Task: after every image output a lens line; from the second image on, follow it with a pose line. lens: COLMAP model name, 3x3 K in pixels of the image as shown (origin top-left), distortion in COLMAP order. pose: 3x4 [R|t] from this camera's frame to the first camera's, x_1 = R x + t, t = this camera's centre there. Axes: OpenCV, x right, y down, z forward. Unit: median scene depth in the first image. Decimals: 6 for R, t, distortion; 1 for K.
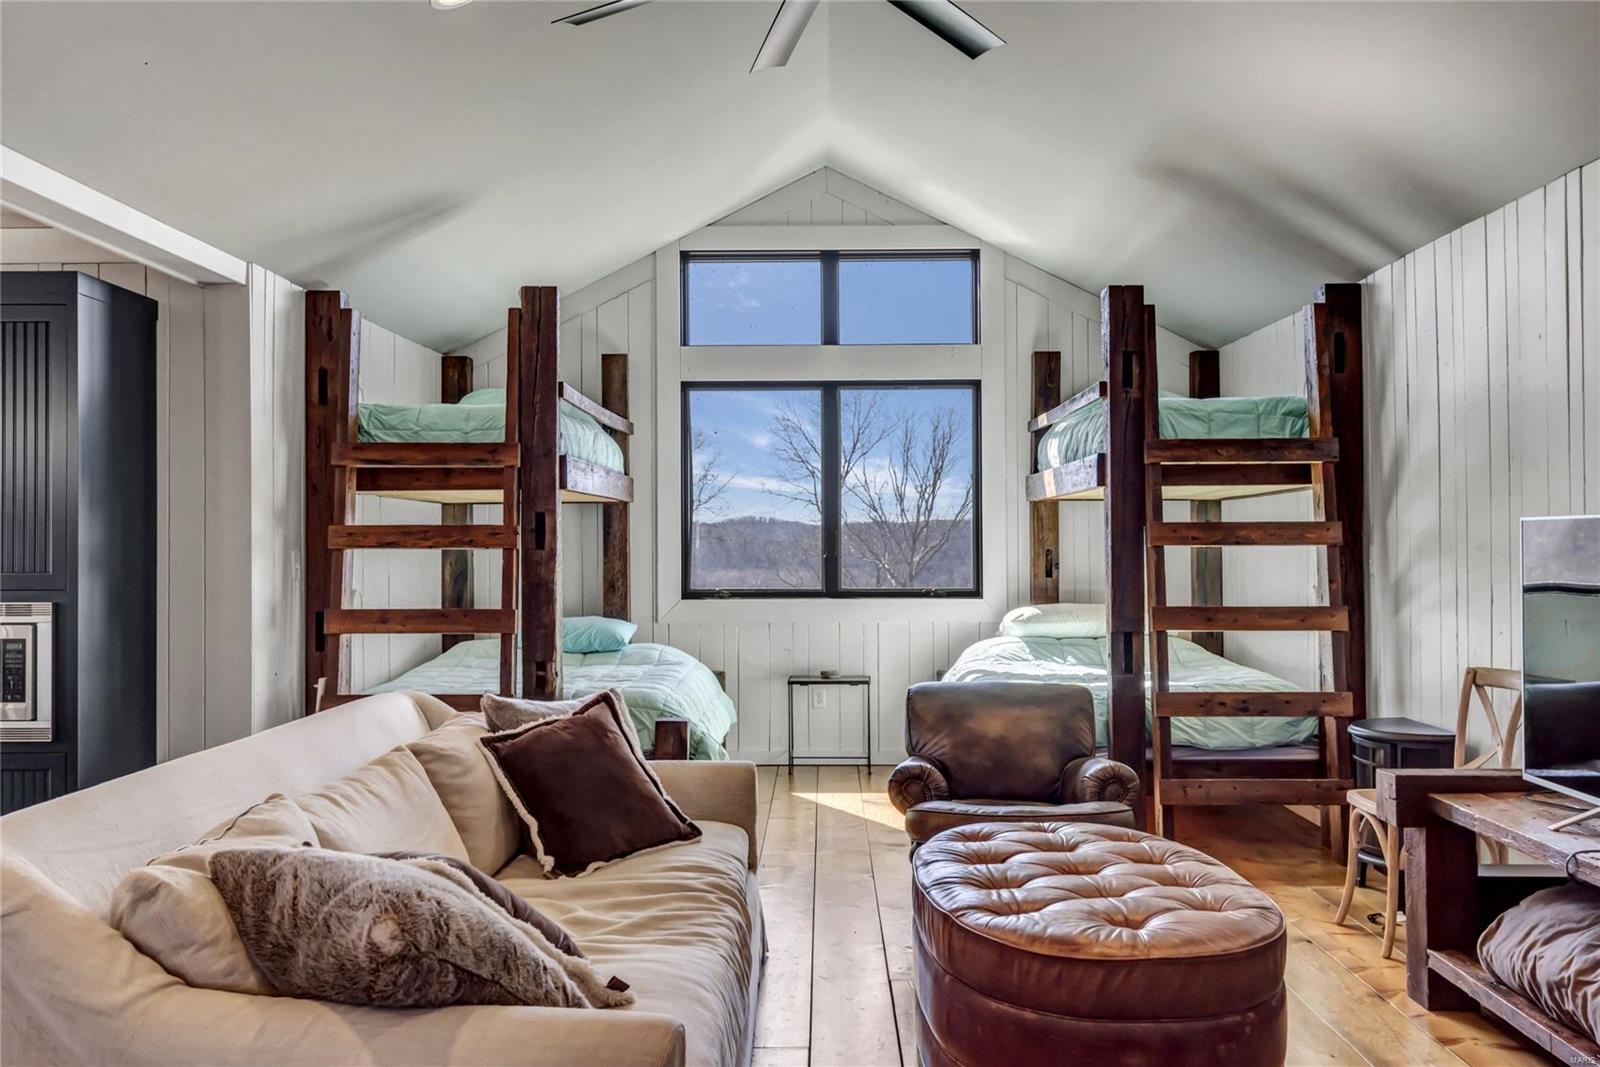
lens RADIAL K [[1444.0, 0, 803.1], [0, 1444.0, 522.5], [0, 0, 1]] dist [0.018518, 0.008468]
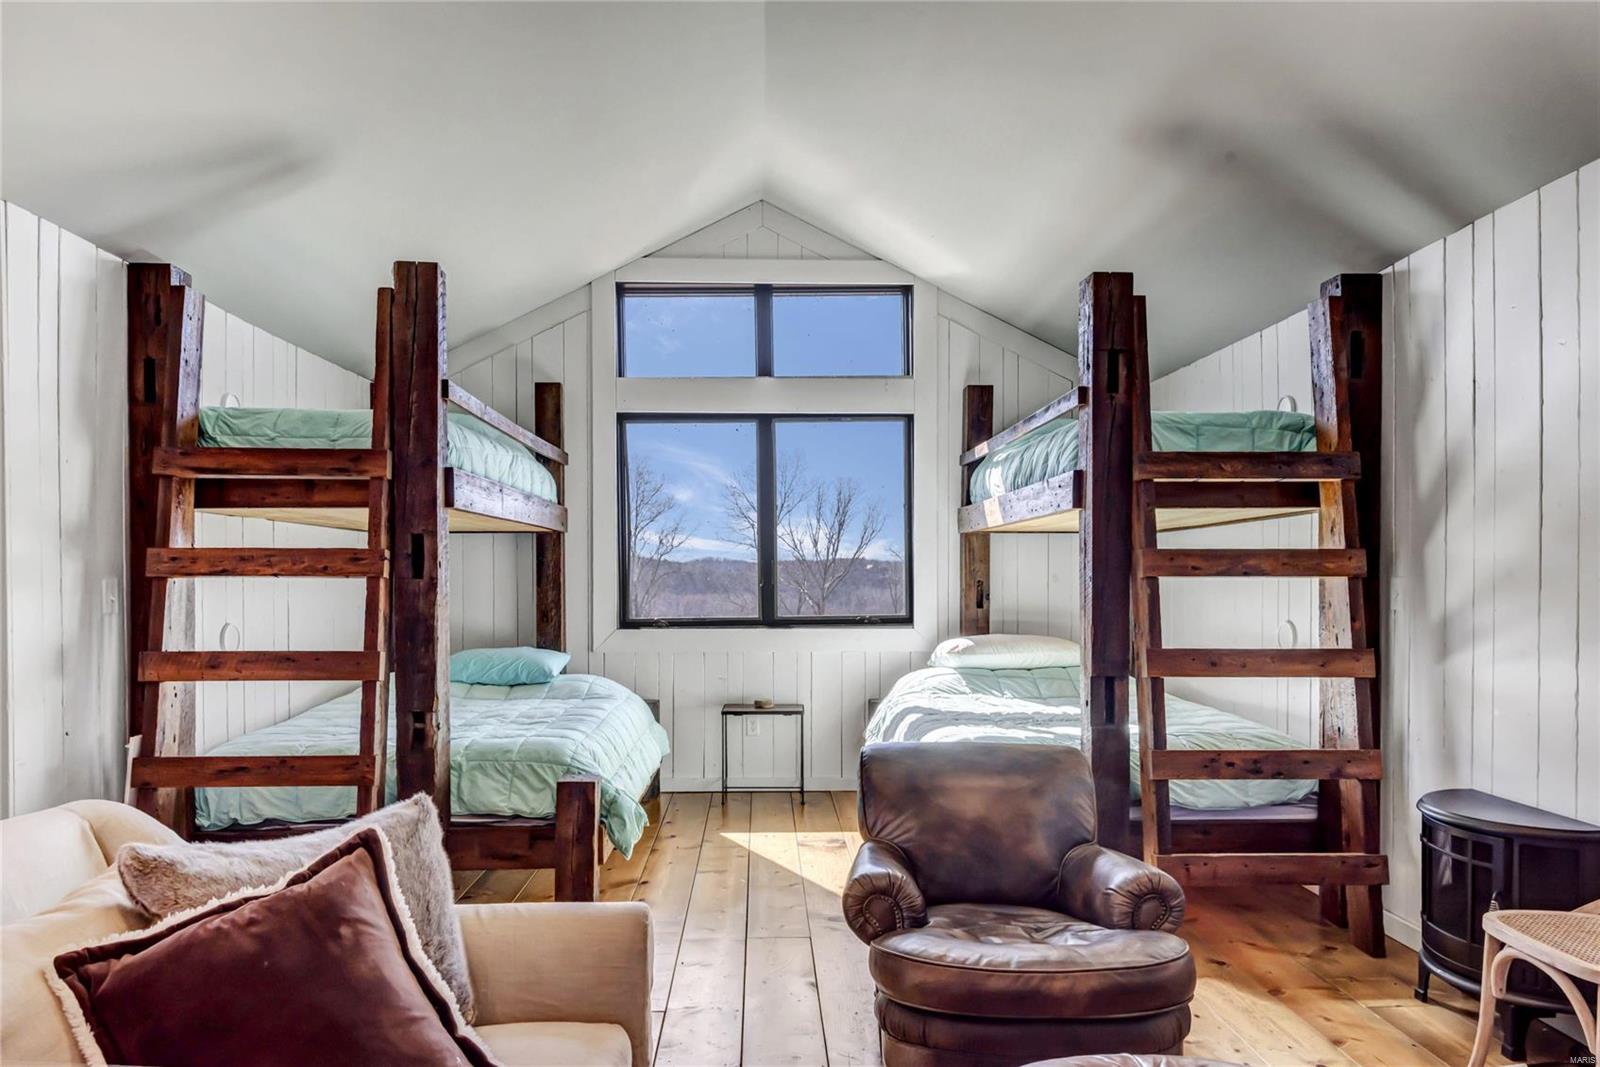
lens RADIAL K [[986.3, 0, 826.8], [0, 986.3, 568.5], [0, 0, 1]] dist [0.027636, -0.019831]
pose [[0.996565, 0.004428, 0.082696, 0.006702], [-0.004960, 0.999968, 0.006233, 0.008036], [-0.082666, -0.006622, 0.996555, 0.409524]]
